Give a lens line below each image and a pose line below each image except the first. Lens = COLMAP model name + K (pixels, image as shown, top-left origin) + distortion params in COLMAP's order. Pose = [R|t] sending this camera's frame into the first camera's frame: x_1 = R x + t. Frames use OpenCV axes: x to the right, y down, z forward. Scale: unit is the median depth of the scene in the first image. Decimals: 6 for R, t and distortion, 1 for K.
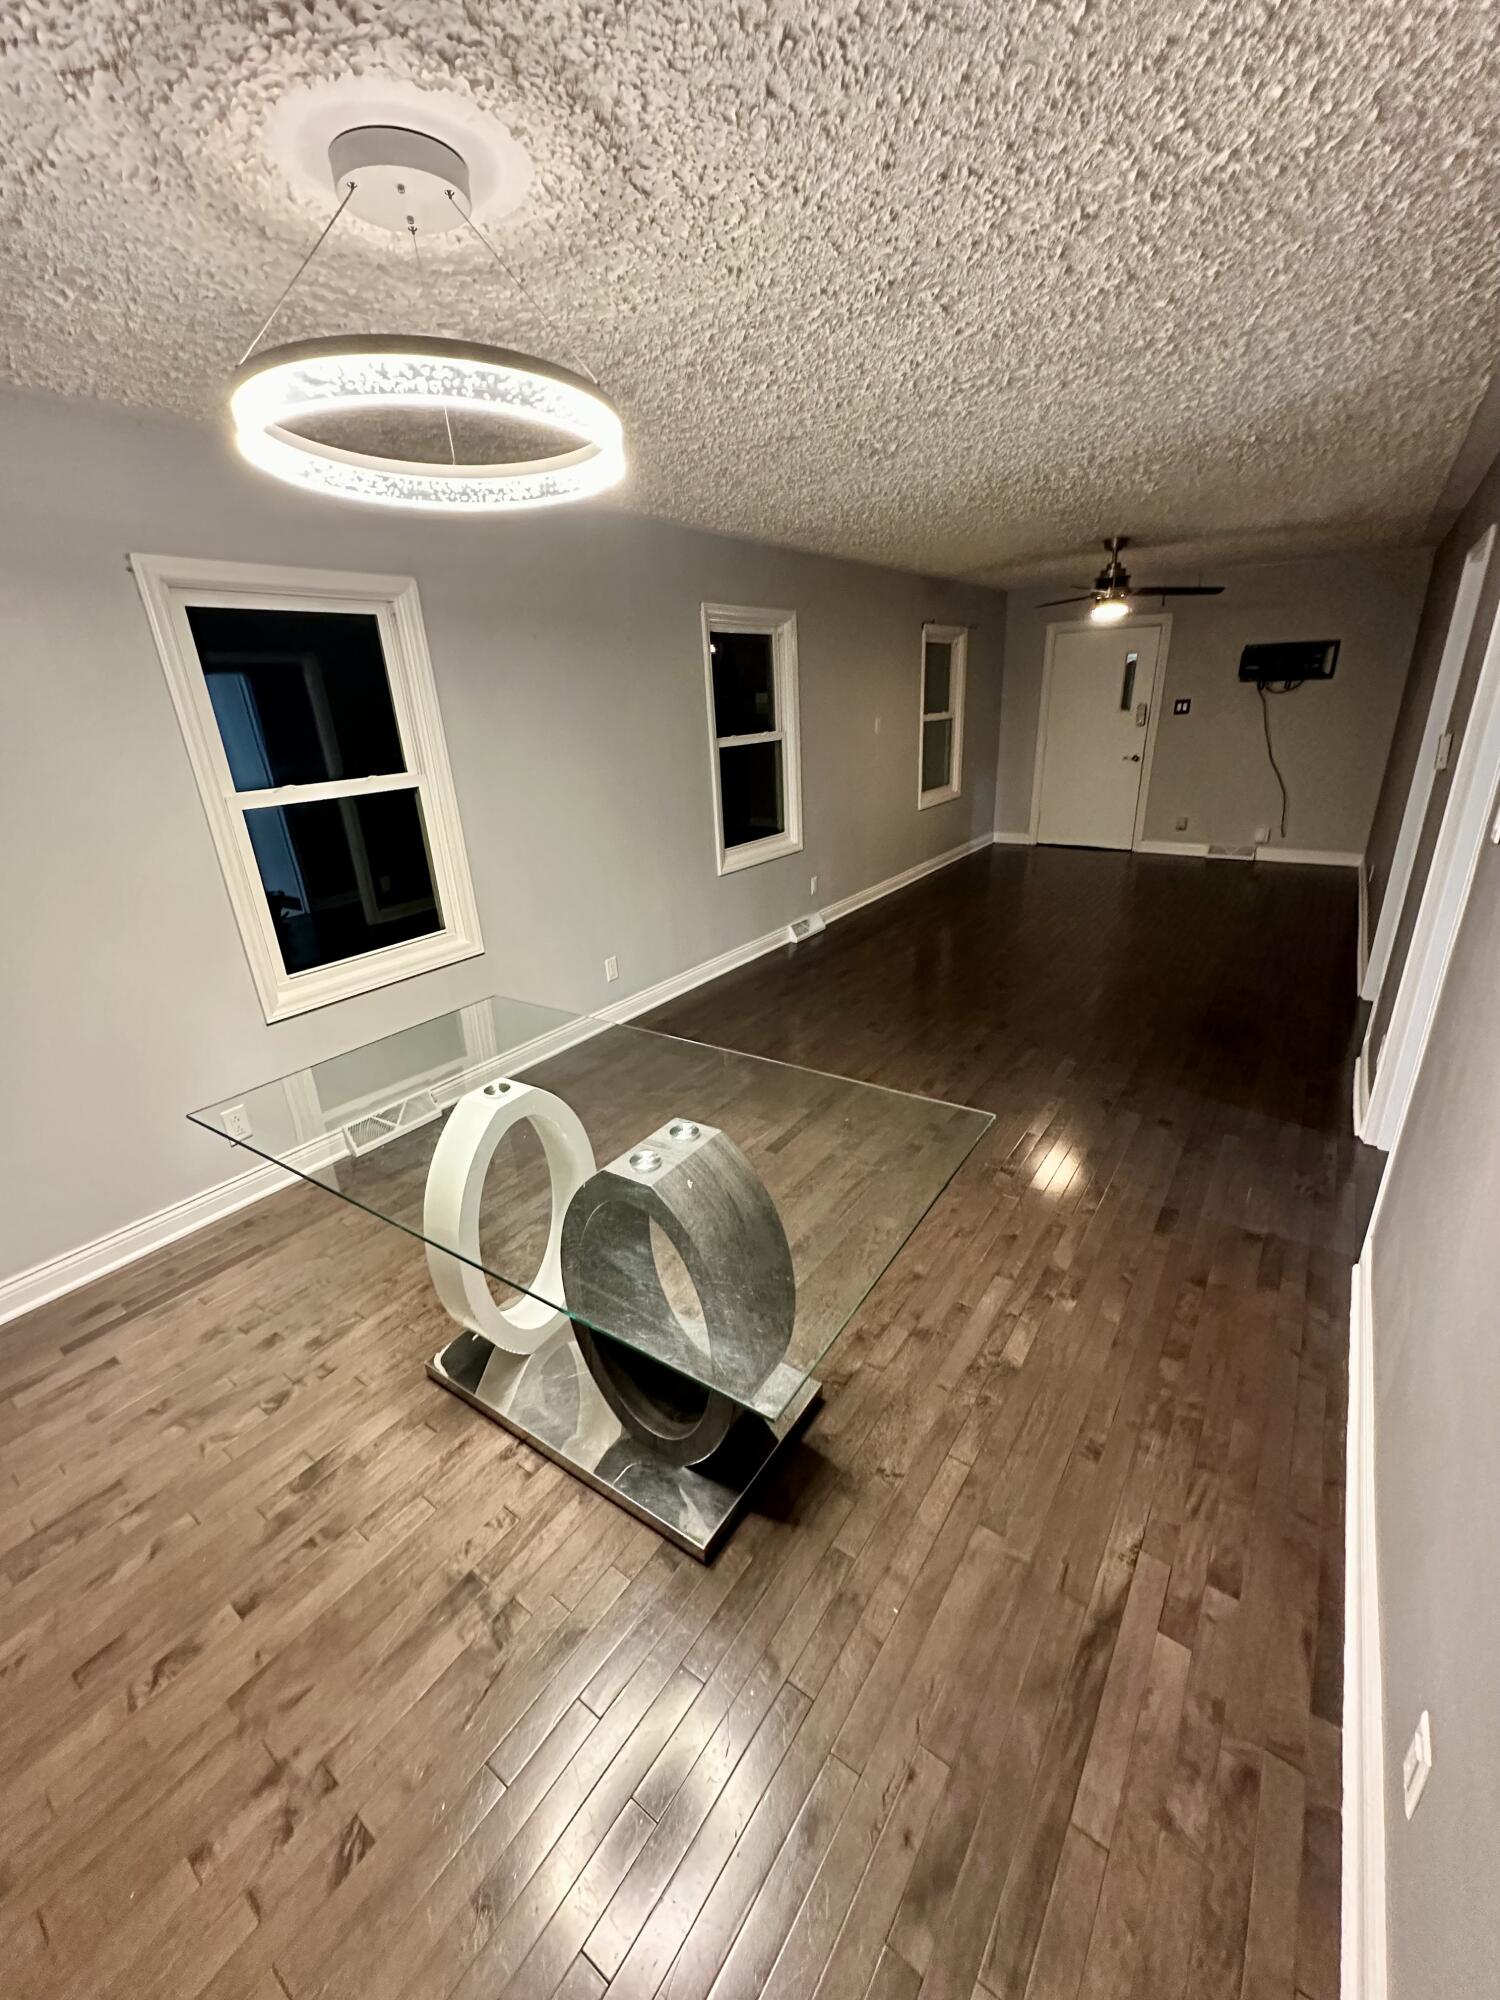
lens RADIAL K [[798.3, 0, 742.0], [0, 798.3, 996.6], [0, 0, 1]] dist [0.000082, -0.000224]
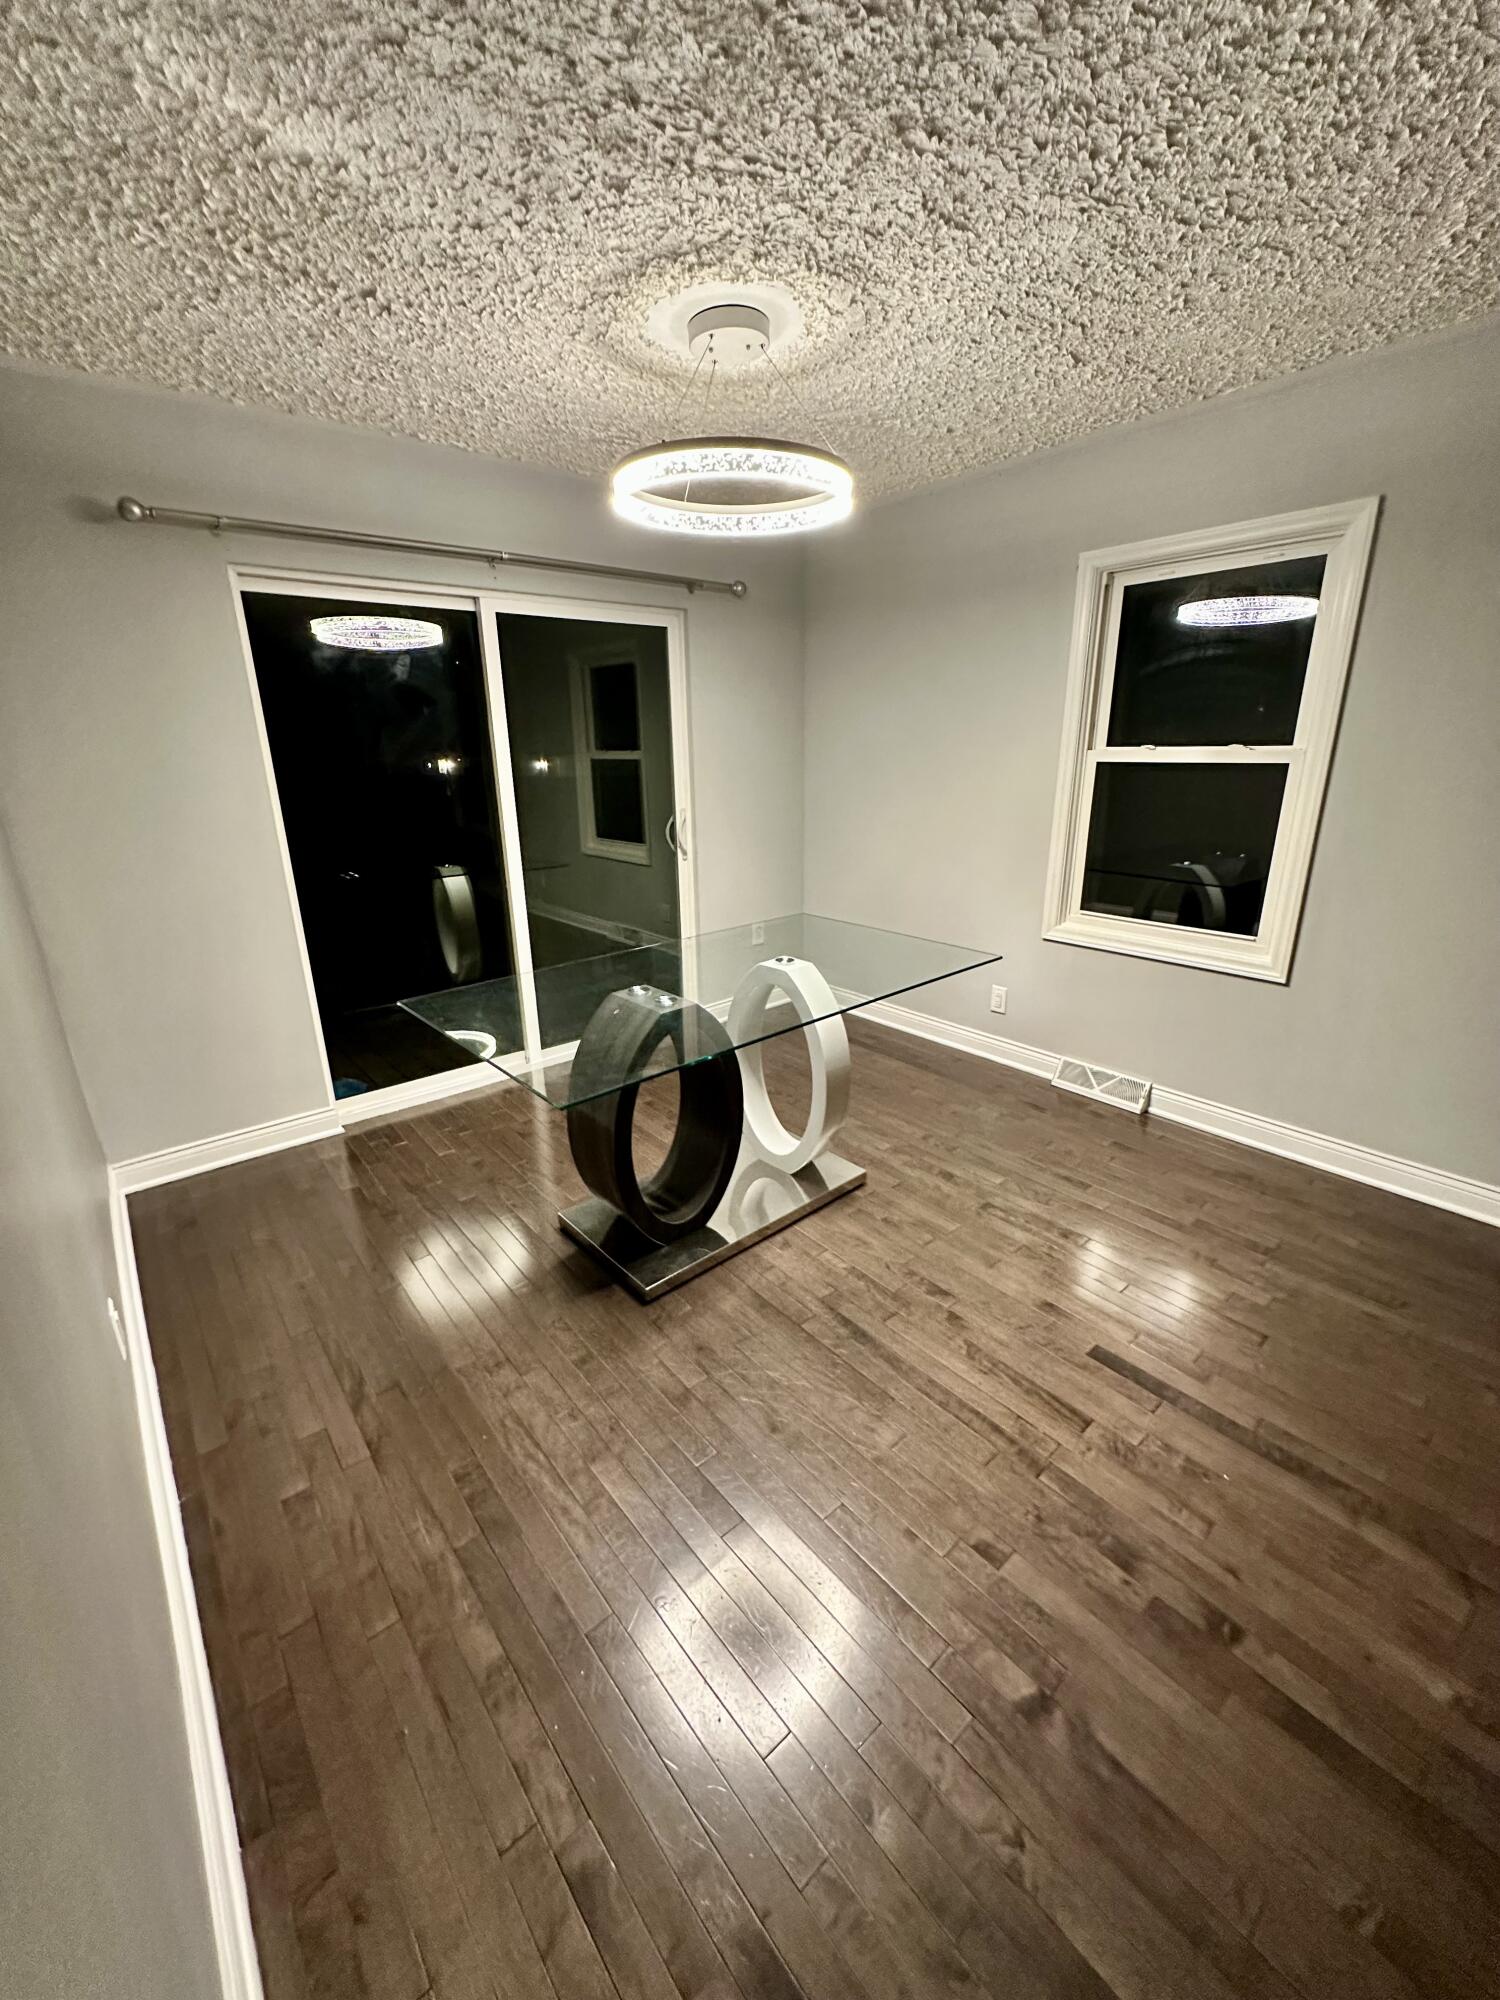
lens RADIAL K [[798.3, 0, 744.8], [0, 798.3, 1003.6], [0, 0, 1]] dist [0.000082, -0.000224]
pose [[-0.248521, 0.353446, -0.901839, 0.595586], [-0.322735, 0.847635, 0.421139, -0.228300], [0.913280, 0.395716, -0.096585, 0.699693]]
